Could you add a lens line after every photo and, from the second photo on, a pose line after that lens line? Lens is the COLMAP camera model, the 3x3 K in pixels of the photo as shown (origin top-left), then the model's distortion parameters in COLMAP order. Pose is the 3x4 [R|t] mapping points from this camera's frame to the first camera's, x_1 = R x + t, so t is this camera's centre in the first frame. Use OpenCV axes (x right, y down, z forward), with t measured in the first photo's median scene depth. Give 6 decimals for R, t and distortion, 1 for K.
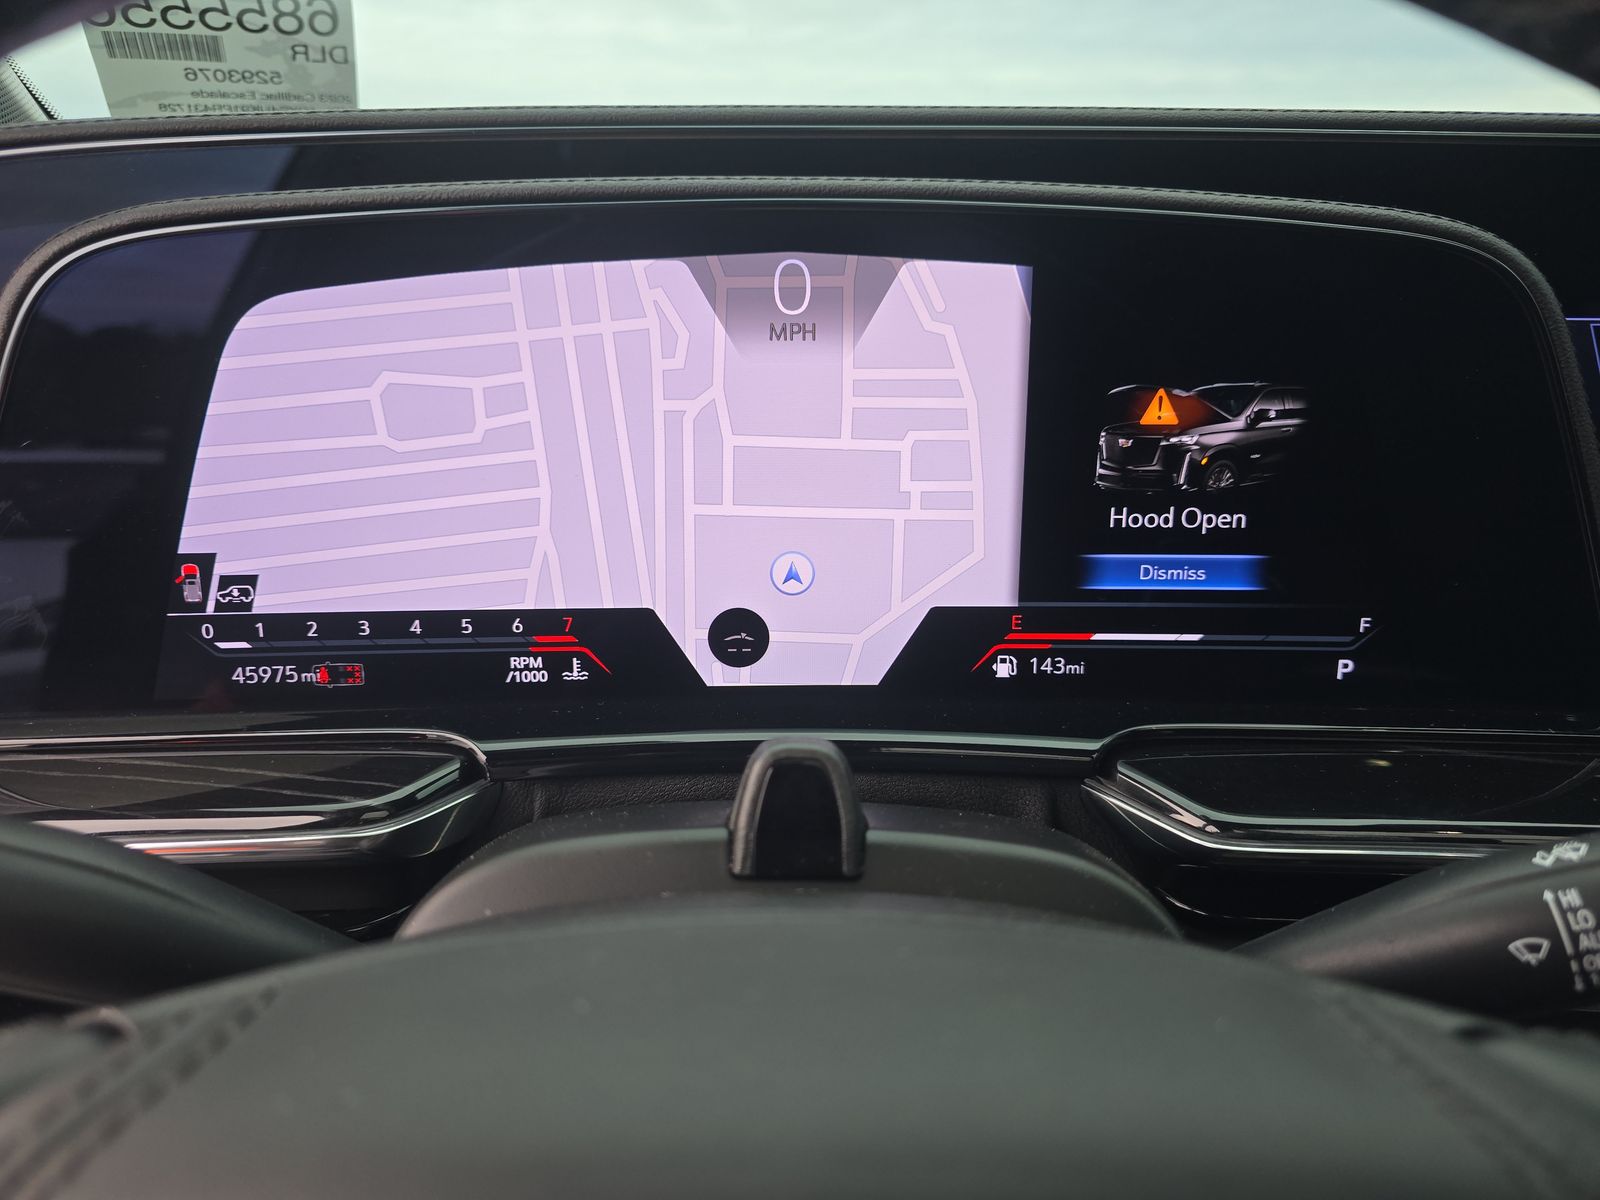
lens RADIAL K [[1096.4, 0, 800.0], [0, 1096.4, 600.0], [0, 0, 1]] dist [-0.000235, -0.001477]
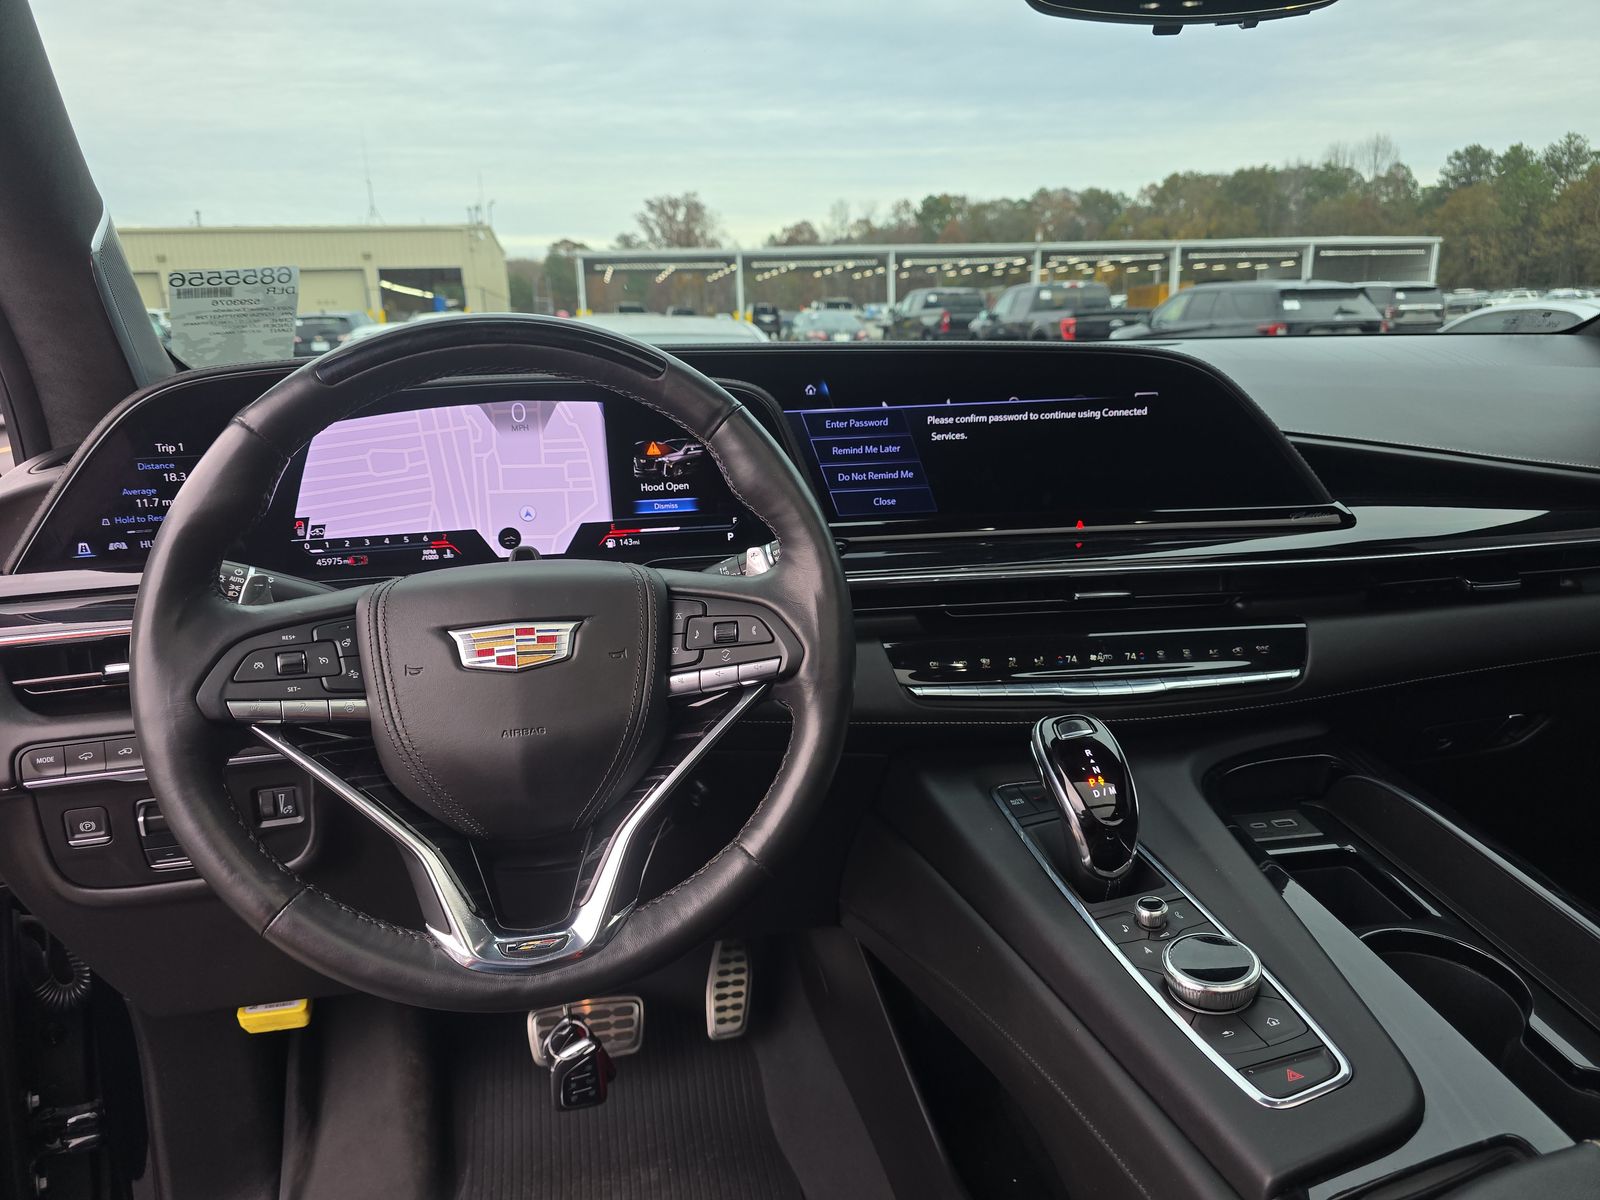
lens RADIAL K [[1081.5, 0, 804.6], [0, 1081.5, 609.3], [0, 0, 1]] dist [0.051516, -0.057642]
pose [[0.980645, -0.077042, 0.180001, 0.169797], [0.080151, 0.996732, -0.010050, 0.307073], [-0.178638, 0.024283, 0.983615, -1.858697]]
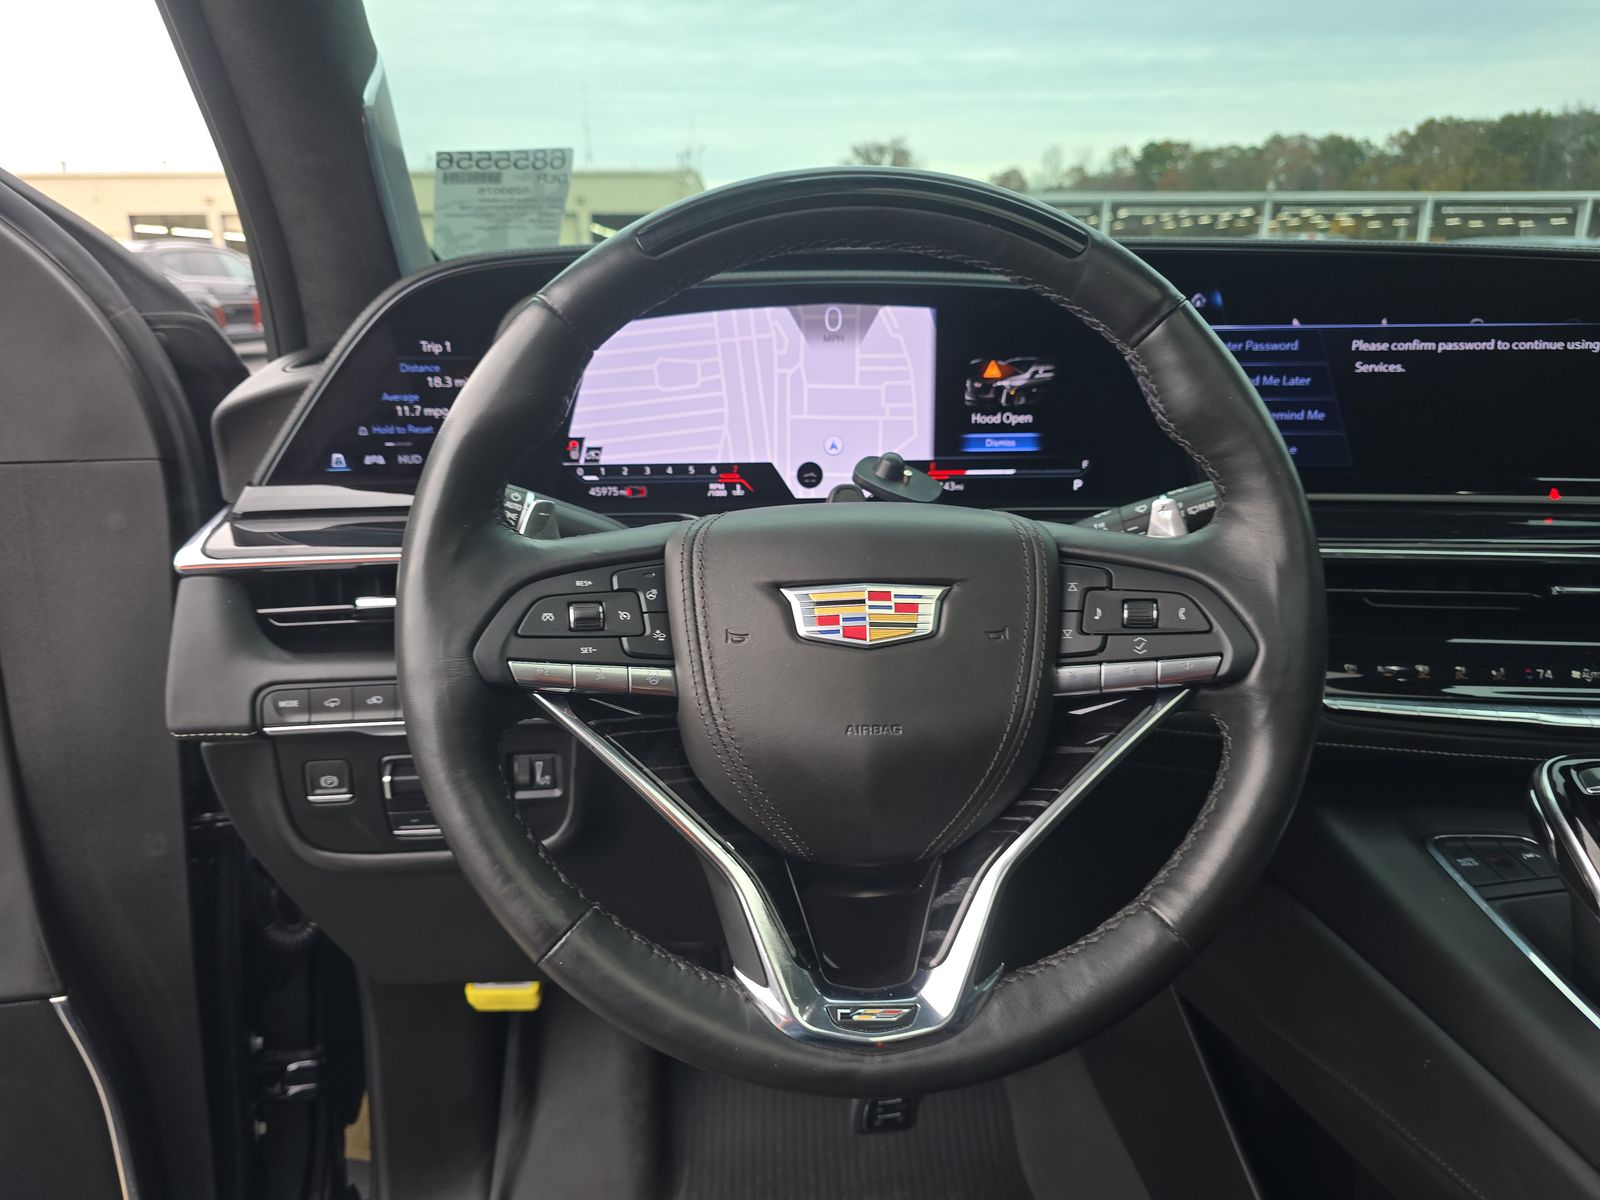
lens RADIAL K [[1081.5, 0, 804.6], [0, 1081.5, 609.3], [0, 0, 1]] dist [0.051516, -0.057642]
pose [[0.999658, -0.015069, 0.021390, -0.122583], [0.014595, 0.999648, 0.022175, 0.269831], [-0.021716, -0.021855, 0.999525, -1.272251]]
